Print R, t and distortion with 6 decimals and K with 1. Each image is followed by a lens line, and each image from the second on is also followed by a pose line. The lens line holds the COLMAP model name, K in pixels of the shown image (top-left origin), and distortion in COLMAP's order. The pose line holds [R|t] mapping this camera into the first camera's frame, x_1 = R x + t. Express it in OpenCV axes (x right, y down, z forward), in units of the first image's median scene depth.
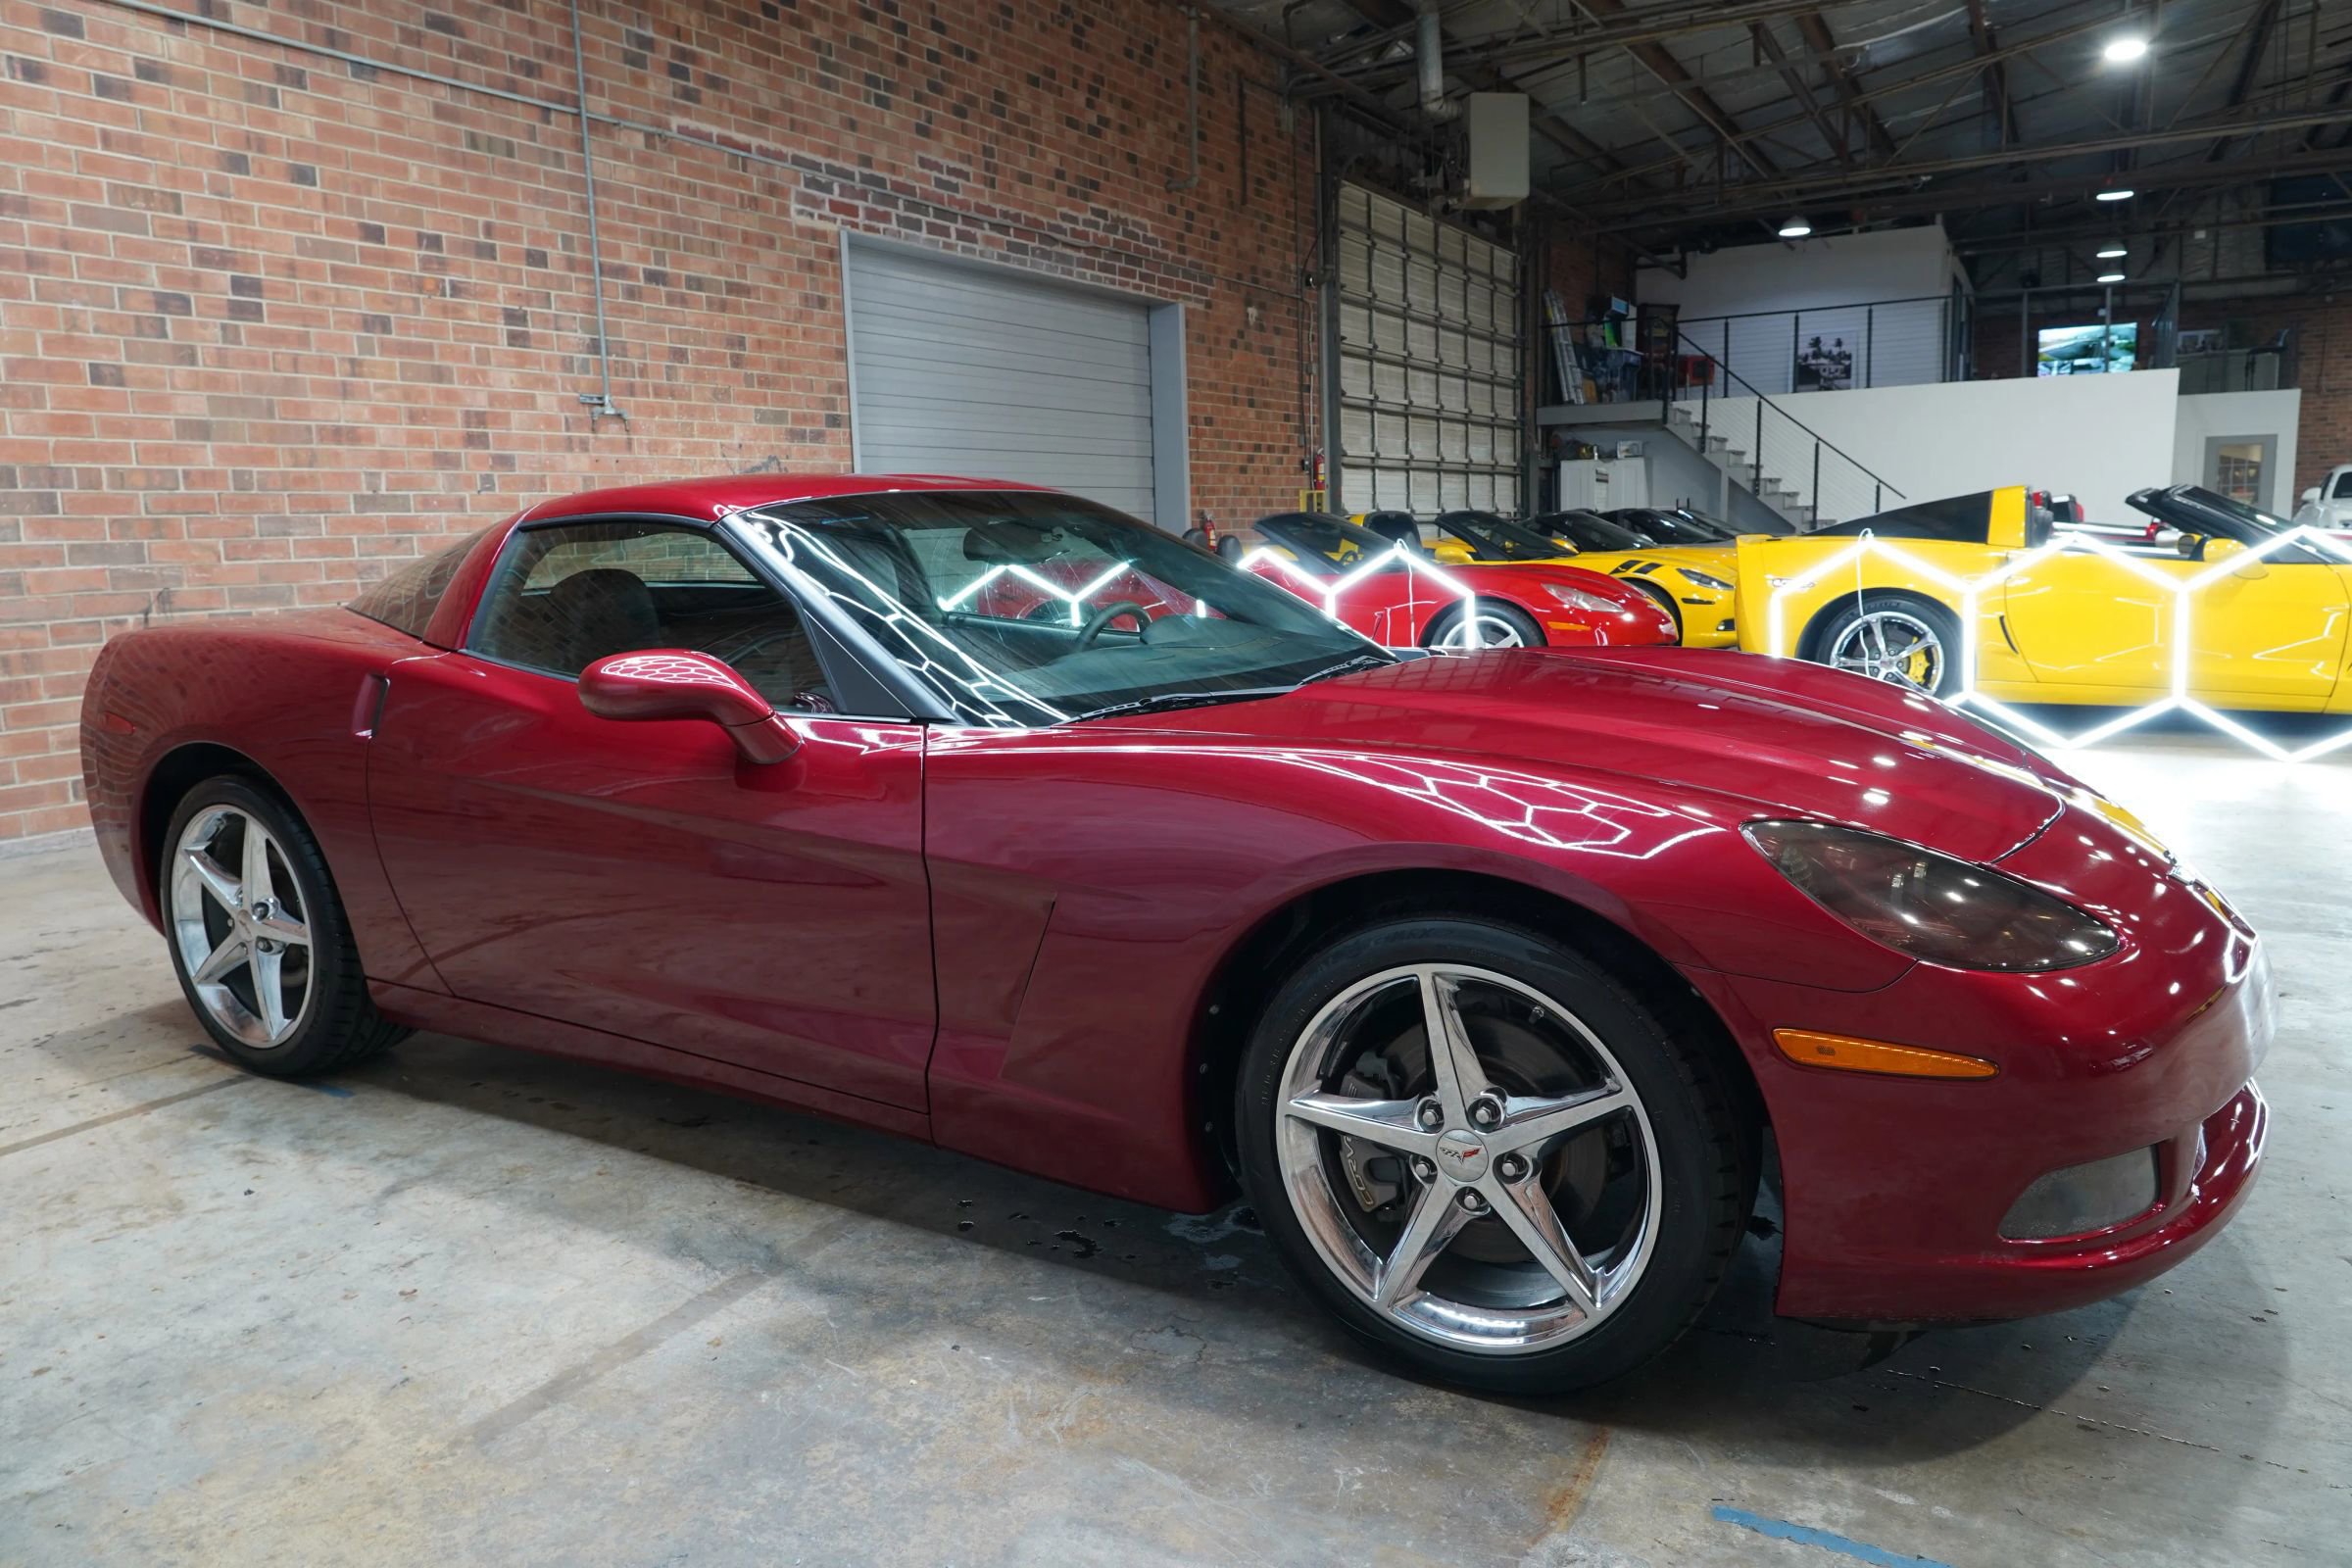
lens RADIAL K [[1601.3, 0, 1172.3], [0, 1601.3, 763.3], [0, 0, 1]] dist [-0.025892, 0.016810]
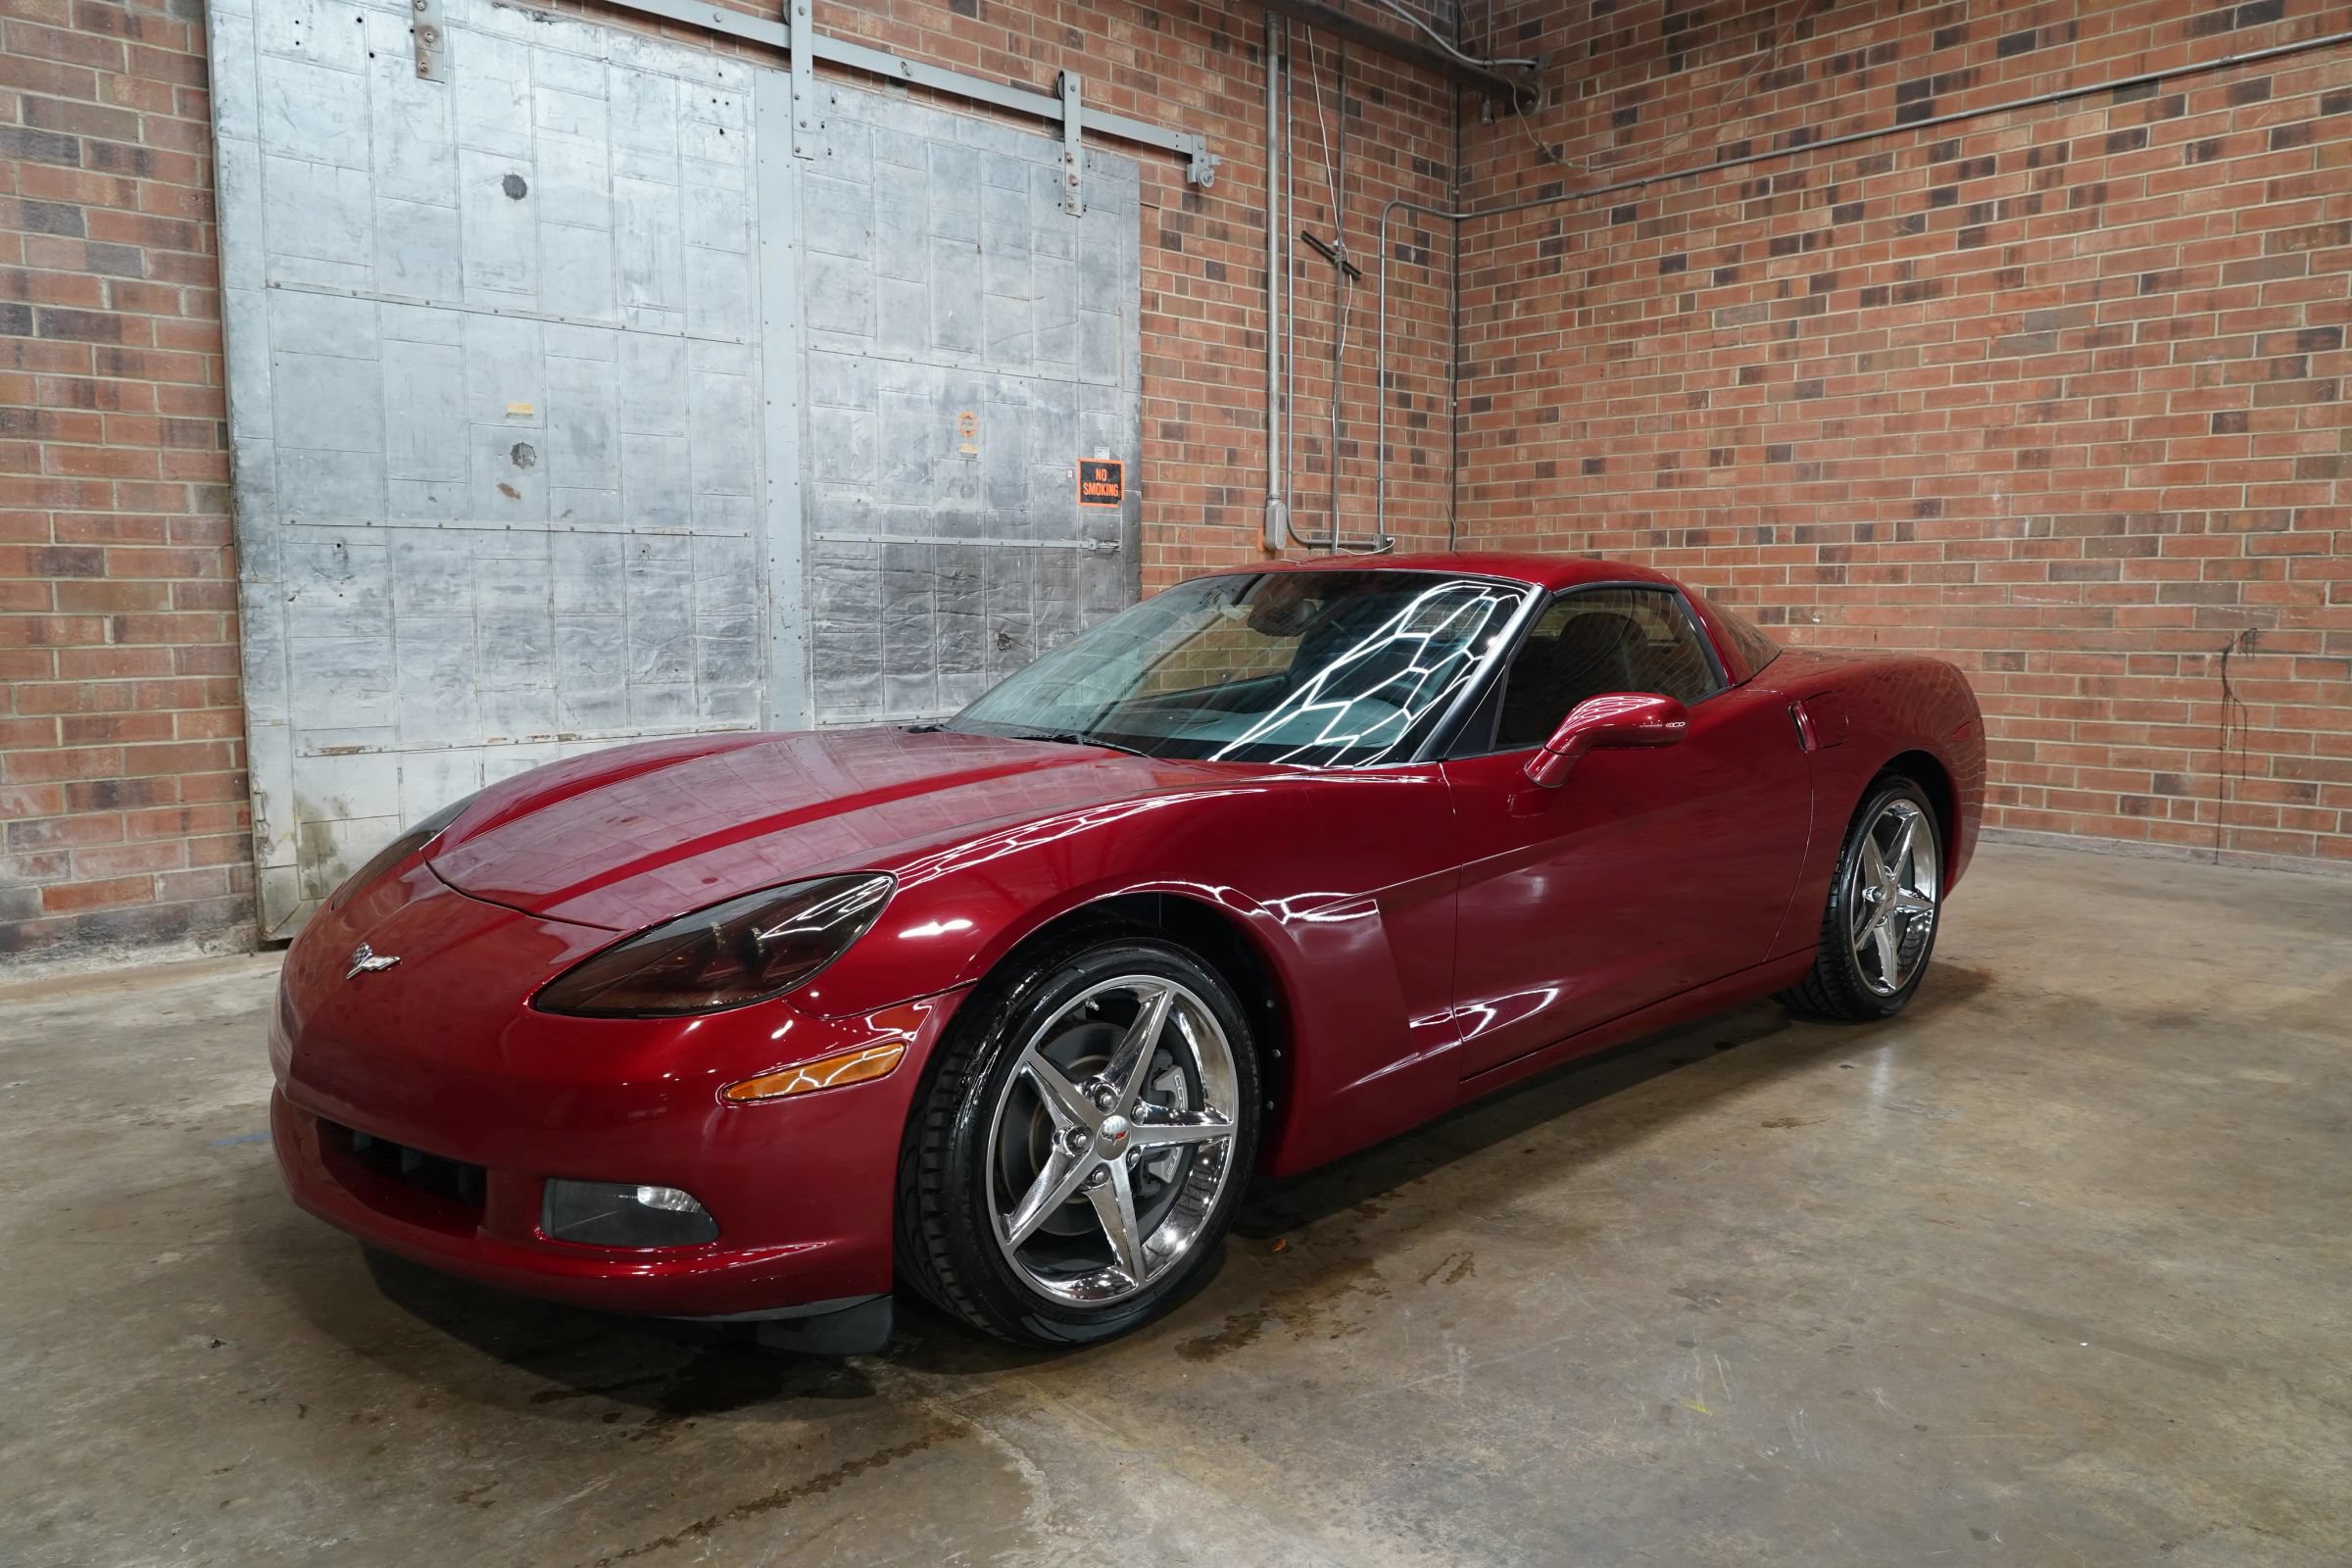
lens RADIAL K [[1601.3, 0, 1181.9], [0, 1601.3, 769.6], [0, 0, 1]] dist [-0.025892, 0.016810]
pose [[-0.281340, 0.132738, -0.950383, 0.559970], [-0.125390, 0.976810, 0.173548, -0.119302], [0.951381, 0.167994, -0.258172, 0.667452]]
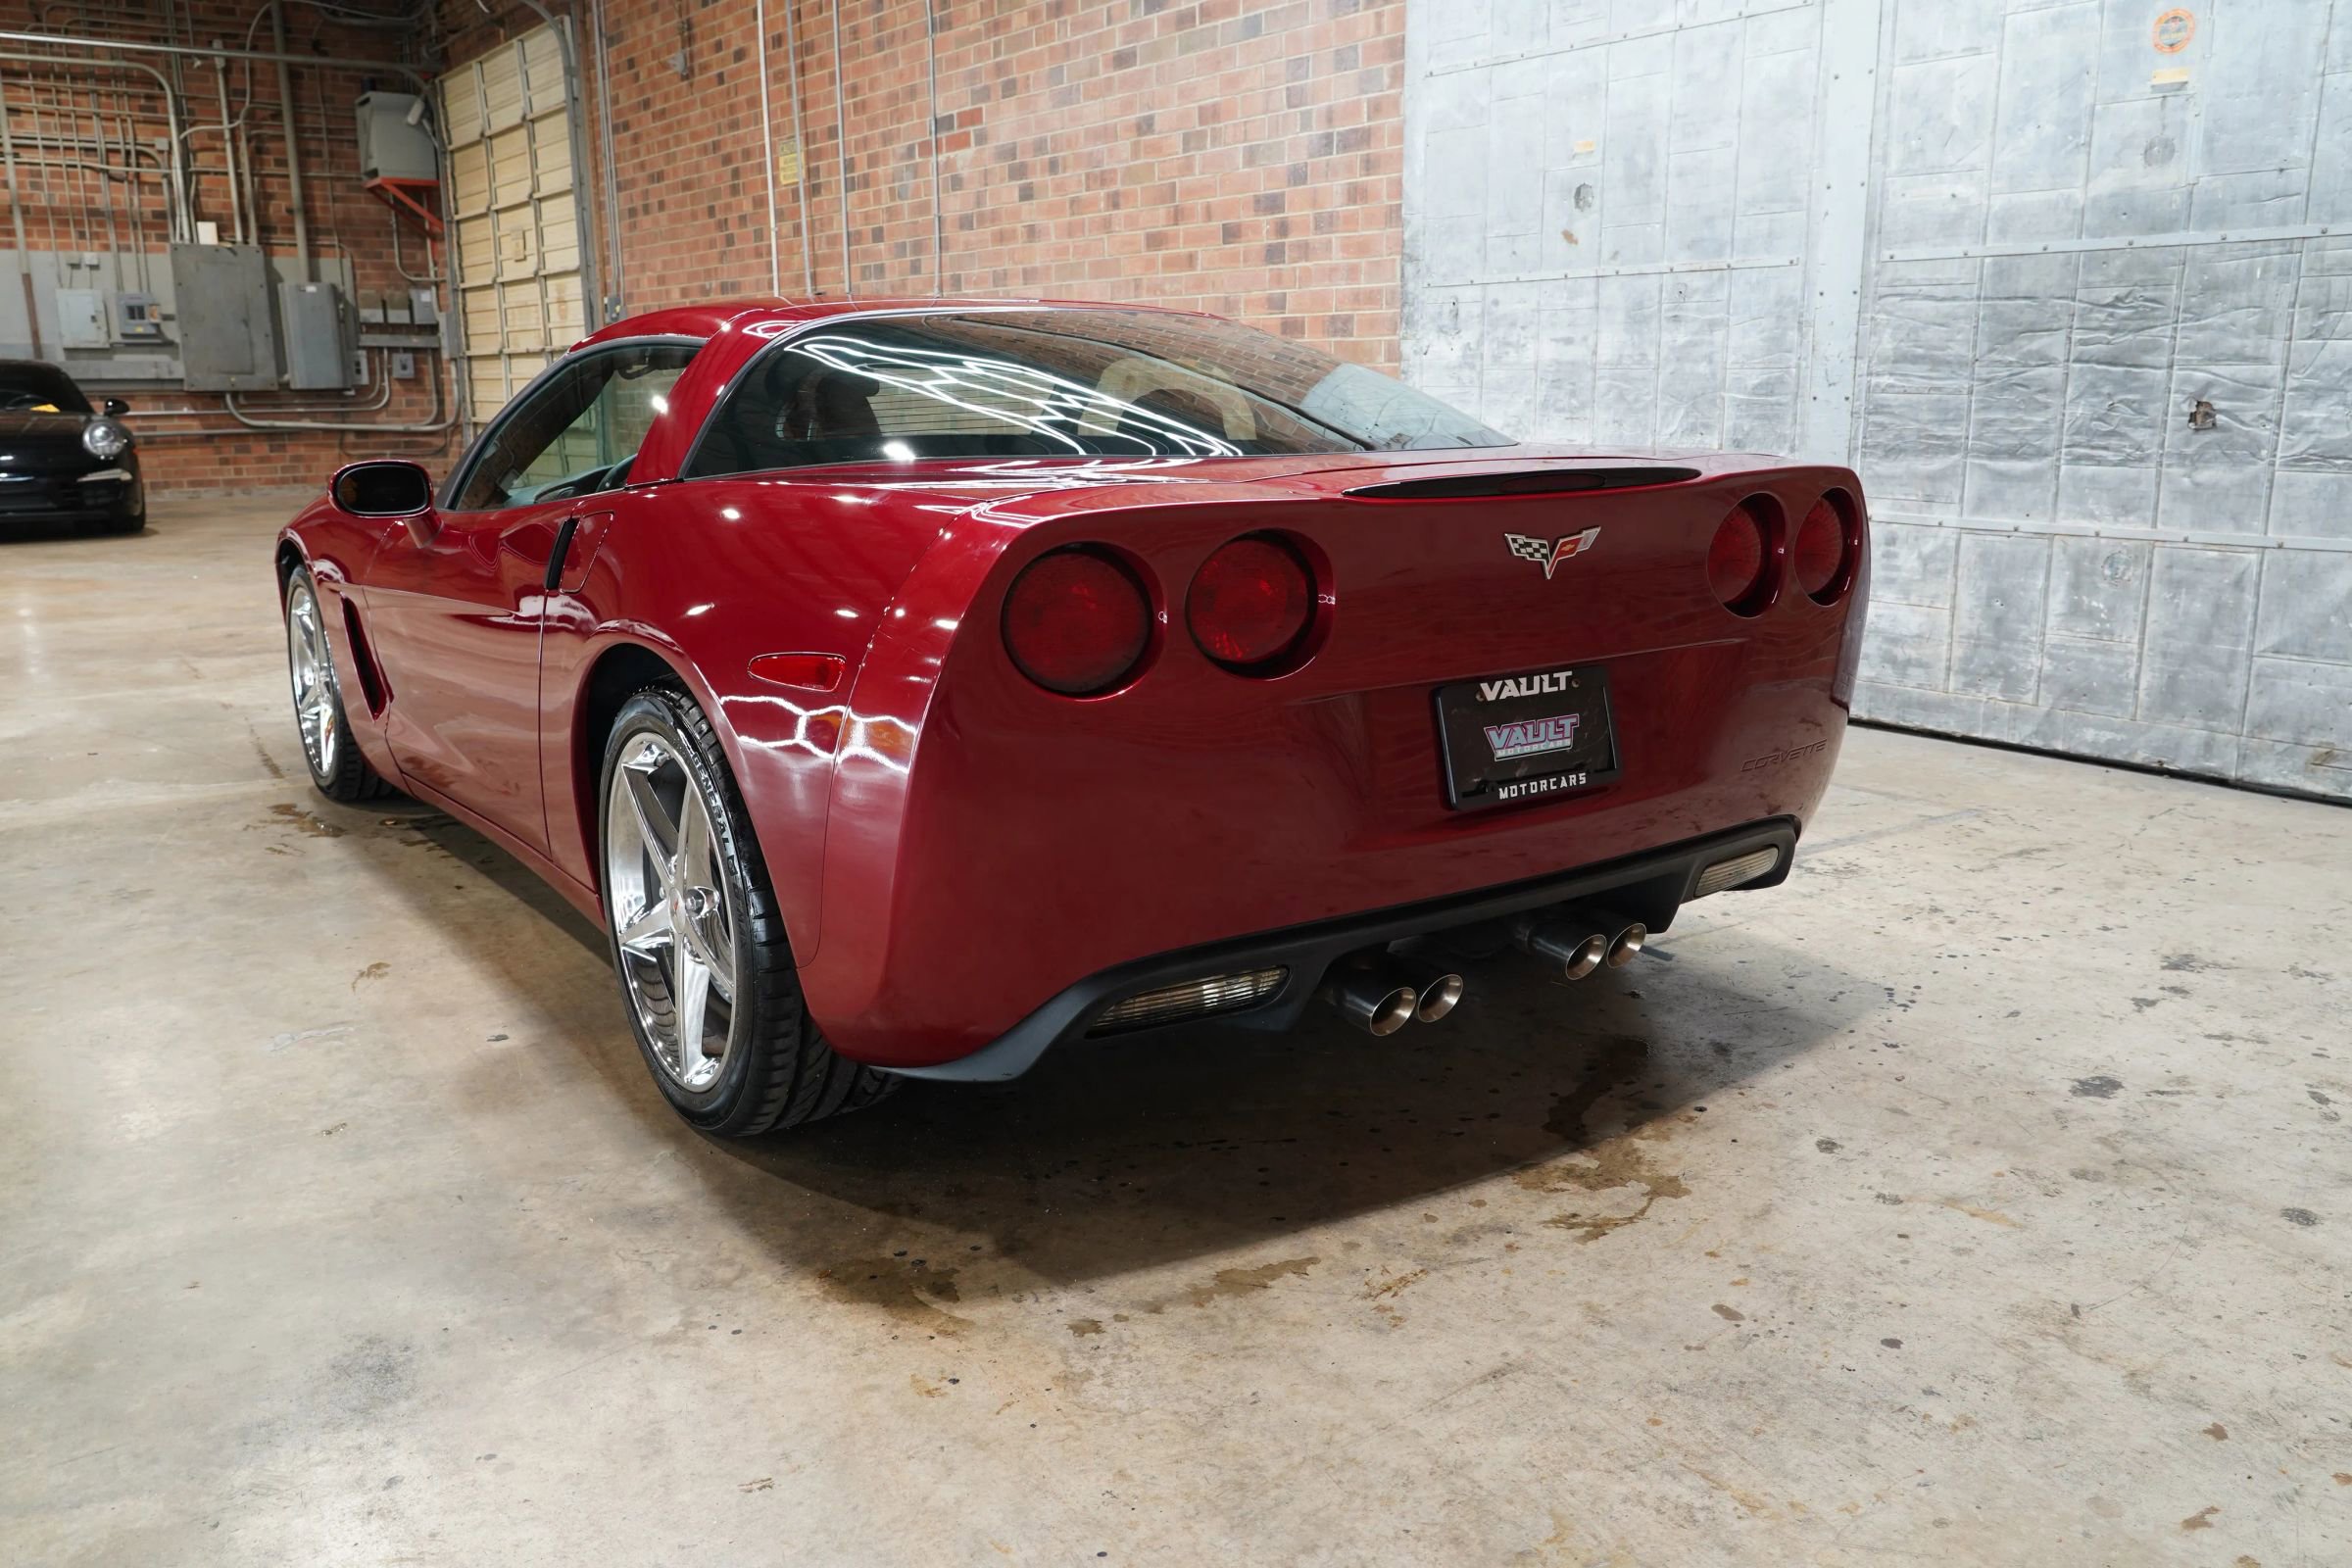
lens RADIAL K [[1822.7, 0, 1166.5], [0, 1822.7, 783.5], [0, 0, 1]] dist [0.005922, 0.006133]
pose [[-0.910277, -0.051429, 0.410793, -0.444031], [0.097939, 0.937339, 0.334372, -0.144826], [-0.402249, 0.344603, -0.848201, 1.094485]]
